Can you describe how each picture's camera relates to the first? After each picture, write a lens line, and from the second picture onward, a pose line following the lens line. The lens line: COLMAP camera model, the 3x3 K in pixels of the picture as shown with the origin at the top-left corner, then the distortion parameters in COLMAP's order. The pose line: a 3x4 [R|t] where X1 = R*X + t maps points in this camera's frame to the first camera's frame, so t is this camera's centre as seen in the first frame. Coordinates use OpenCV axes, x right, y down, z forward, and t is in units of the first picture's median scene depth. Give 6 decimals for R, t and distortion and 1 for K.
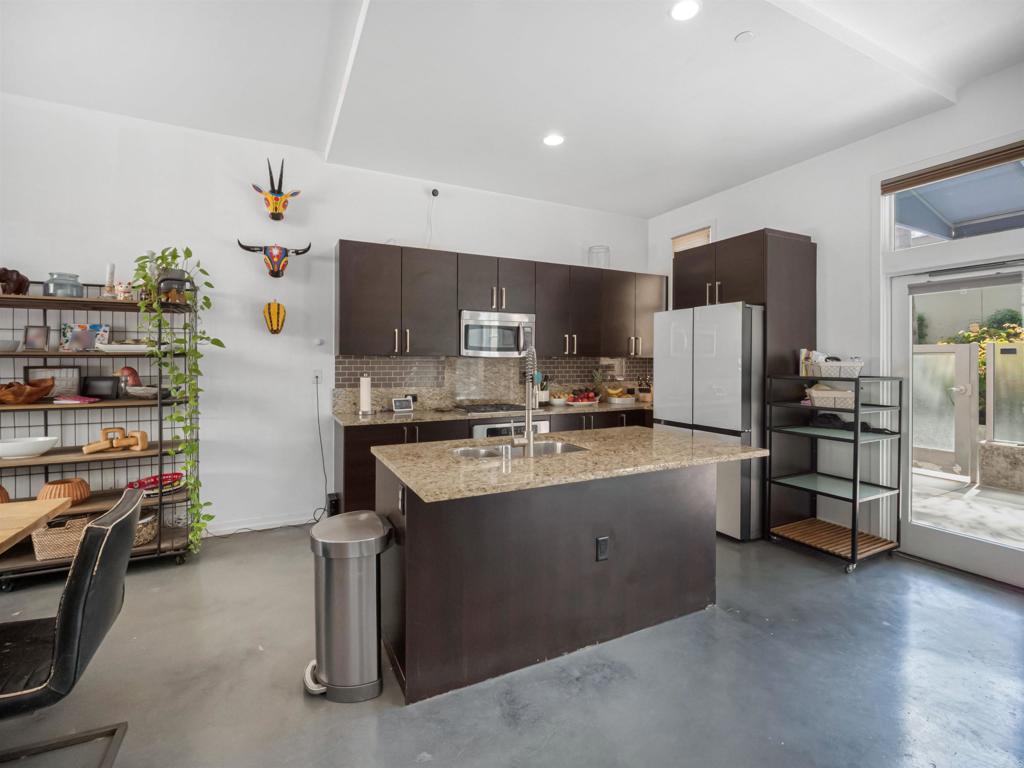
lens RADIAL K [[468.8, 0, 507.5], [0, 468.8, 362.7], [0, 0, 1]] dist [-0.005561, -0.001225]
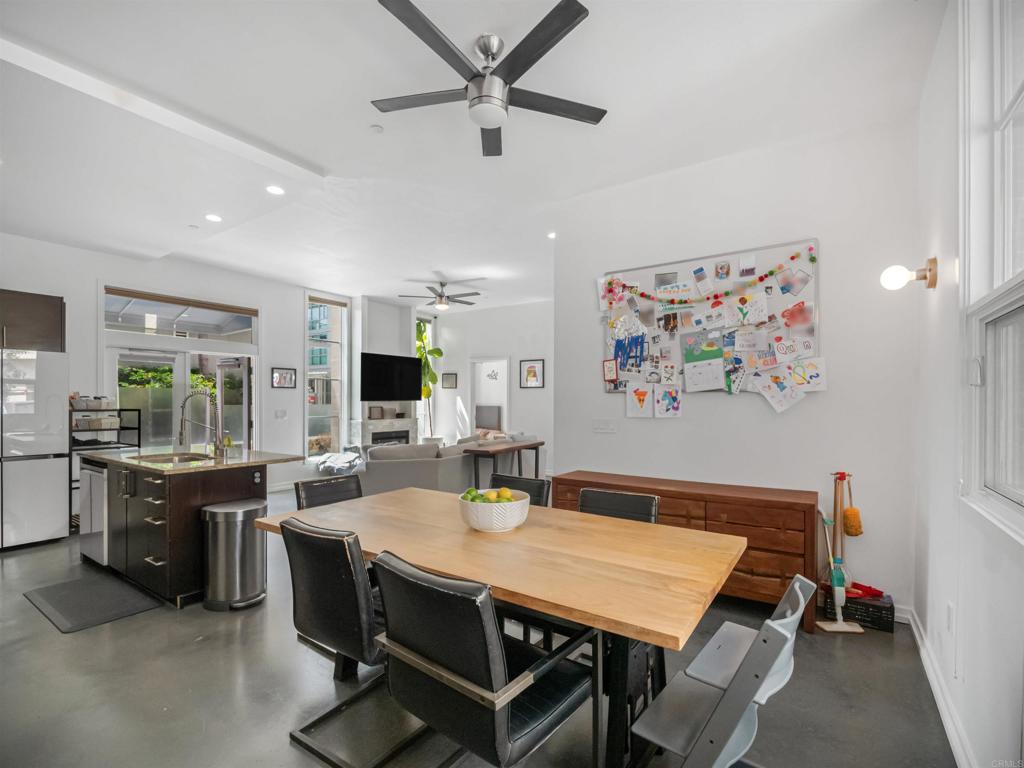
lens RADIAL K [[476.0, 0, 522.7], [0, 476.0, 402.1], [0, 0, 1]] dist [-0.004626, -0.000685]
pose [[-0.499575, -0.005394, 0.866254, -1.213158], [-0.002737, 0.999985, 0.004648, -0.003872], [-0.866266, -0.000049, -0.499583, 0.535709]]
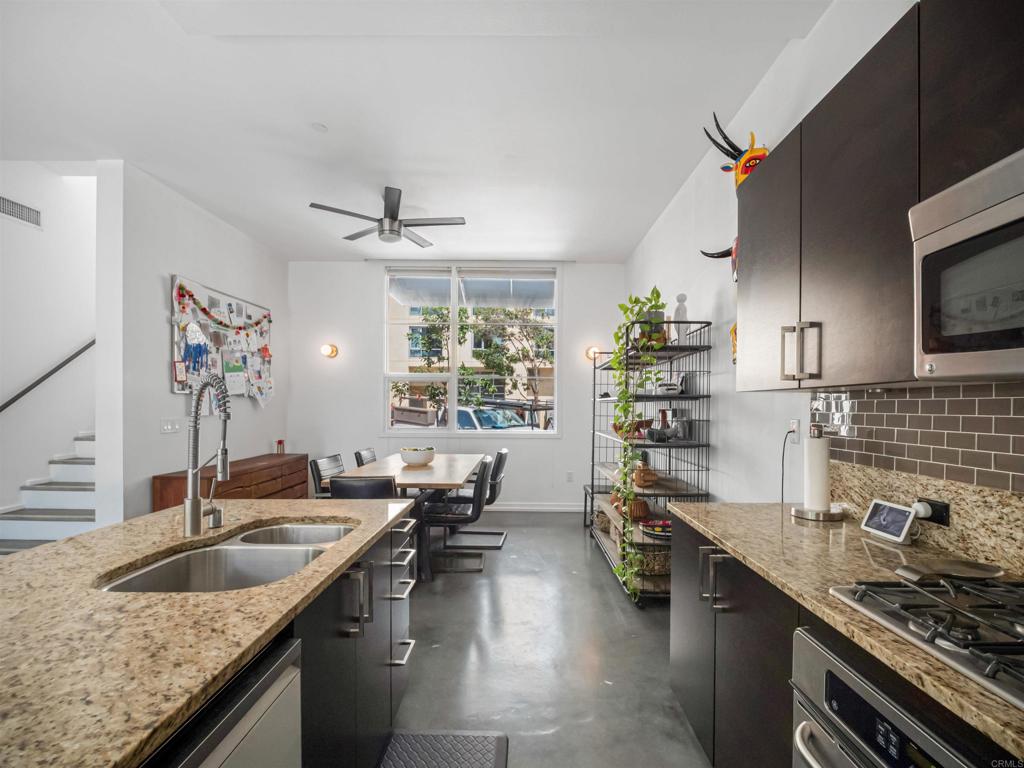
lens RADIAL K [[471.6, 0, 515.0], [0, 471.6, 406.8], [0, 0, 1]] dist [-0.004215, -0.000744]
pose [[-0.454962, -0.001480, -0.890509, 0.266707], [-0.007828, 0.999967, 0.002337, 0.002378], [0.890476, 0.008034, -0.454959, 1.036233]]
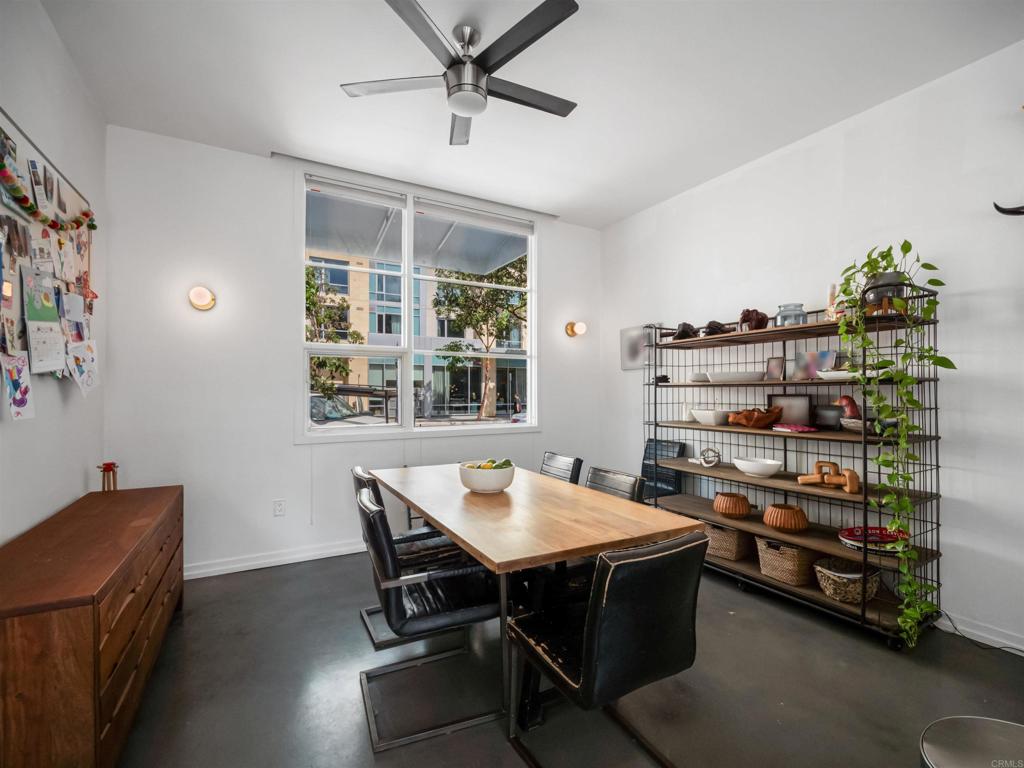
lens RADIAL K [[460.9, 0, 510.0], [0, 460.9, 388.8], [0, 0, 1]] dist [-0.012399, -0.000728]
pose [[0.042018, -0.005188, -0.999103, 0.027598], [-0.000181, 0.999986, -0.005201, 0.000196], [0.999117, 0.000399, 0.042017, 0.278430]]
